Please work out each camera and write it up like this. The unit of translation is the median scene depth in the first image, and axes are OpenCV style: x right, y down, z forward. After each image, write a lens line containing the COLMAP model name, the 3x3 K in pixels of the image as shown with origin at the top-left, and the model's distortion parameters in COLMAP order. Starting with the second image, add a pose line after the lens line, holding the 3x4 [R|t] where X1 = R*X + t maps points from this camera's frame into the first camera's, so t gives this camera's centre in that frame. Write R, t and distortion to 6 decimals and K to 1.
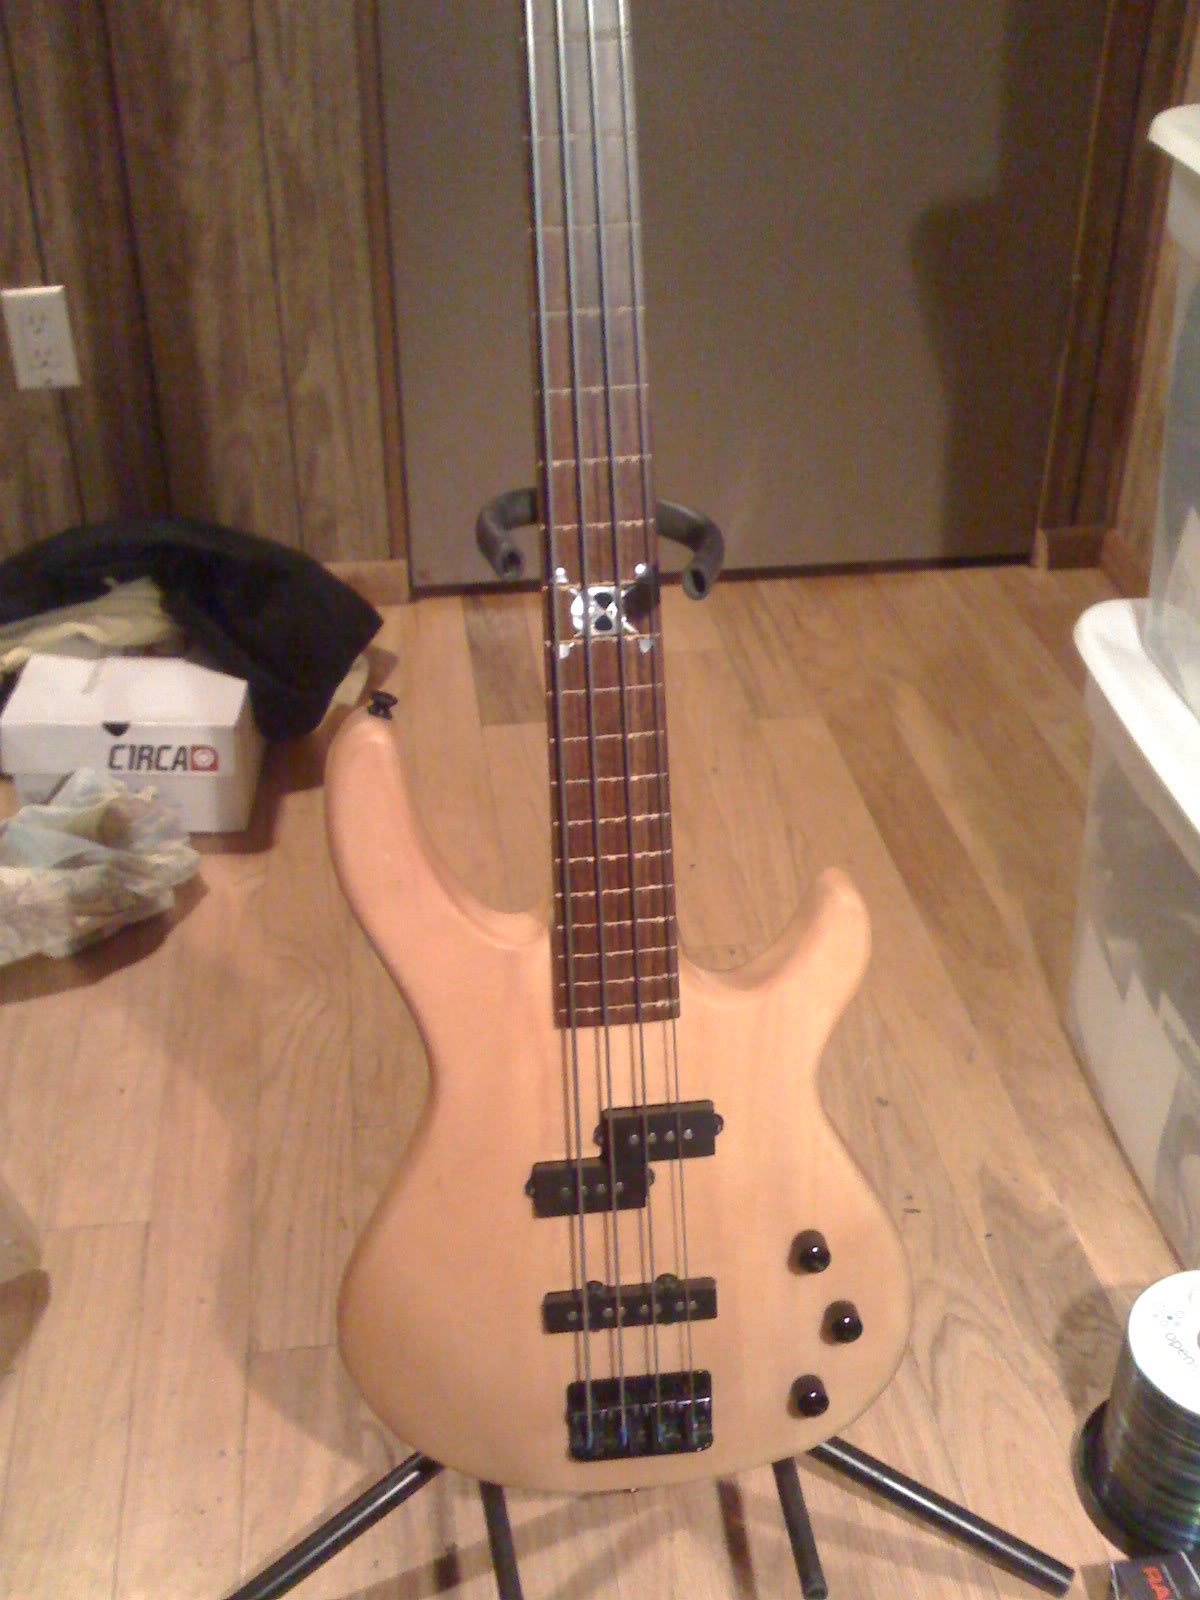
lens RADIAL K [[1880.3, 0, 618.5], [0, 1880.3, 803.7], [0, 0, 1]] dist [0.001123, 0.000000]
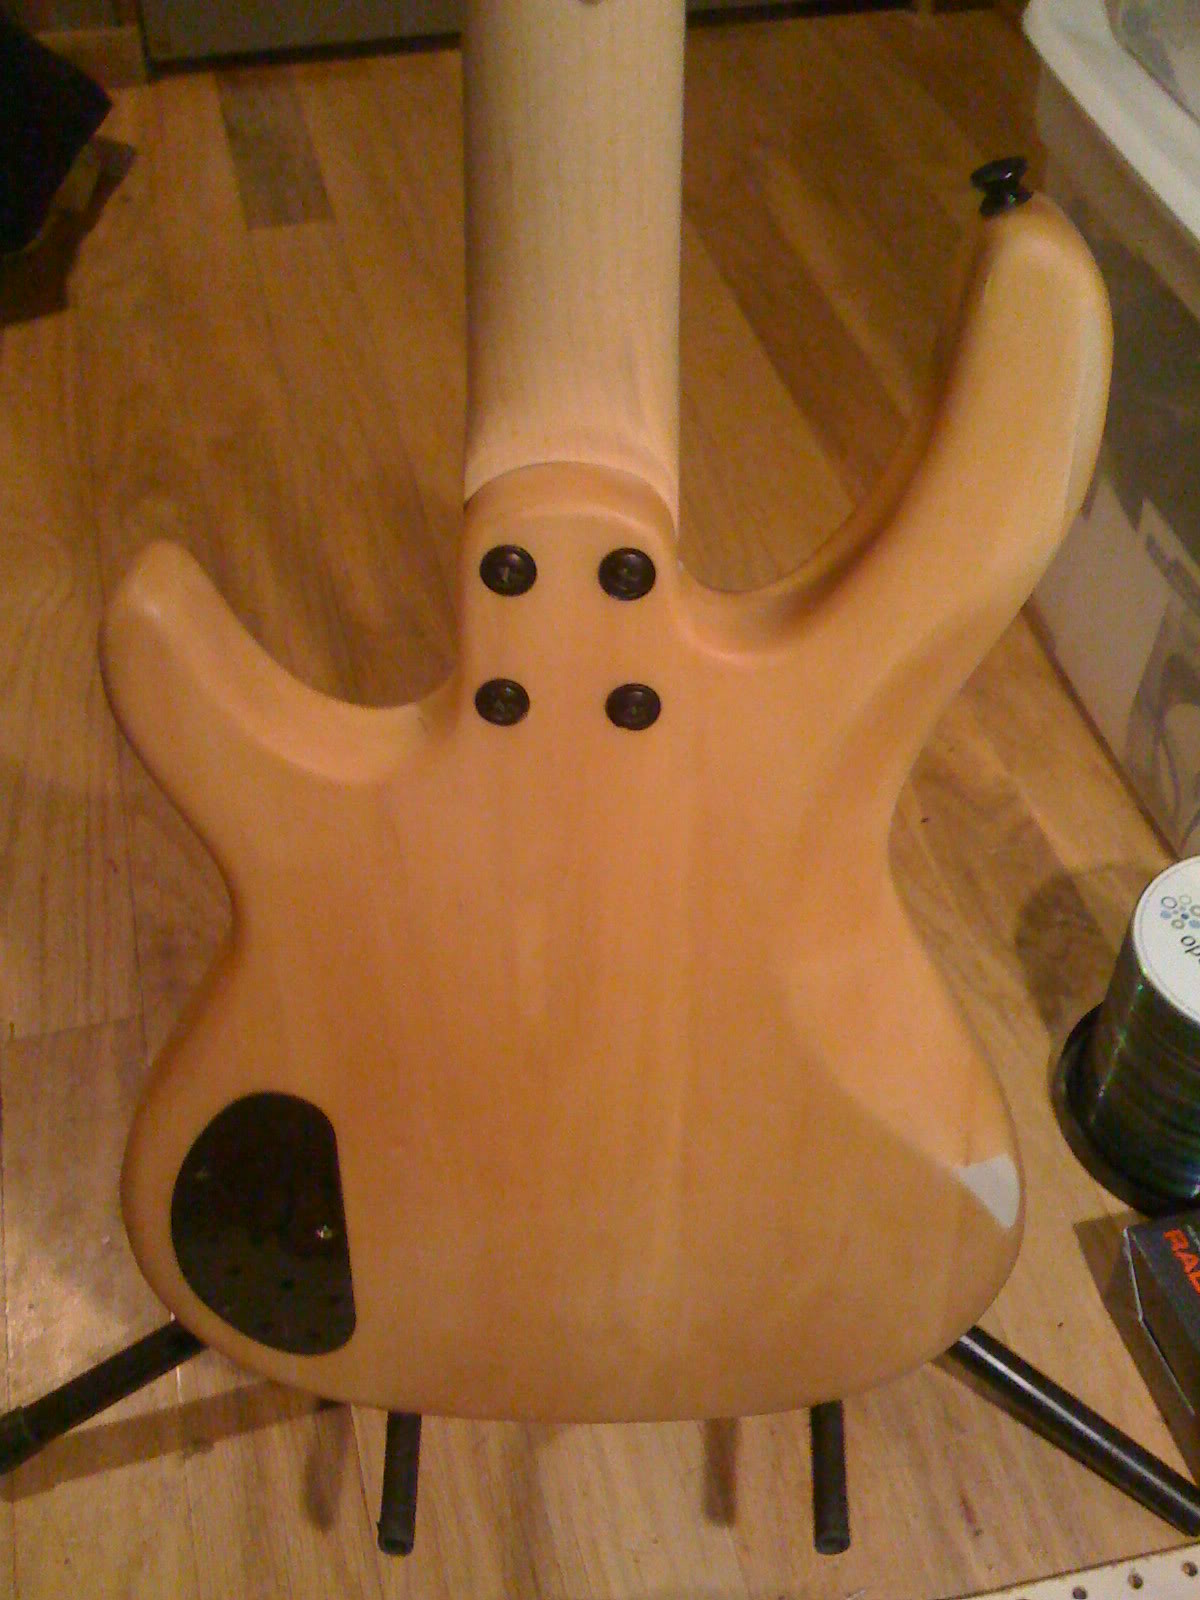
lens RADIAL K [[1880.3, 0, 604.4], [0, 1880.3, 788.7], [0, 0, 1]] dist [0.001123, 0.000000]
pose [[0.994912, -0.073771, 0.068615, 0.005195], [0.057267, 0.974427, 0.217282, 0.032505], [-0.082890, -0.212247, 0.973694, 0.222991]]
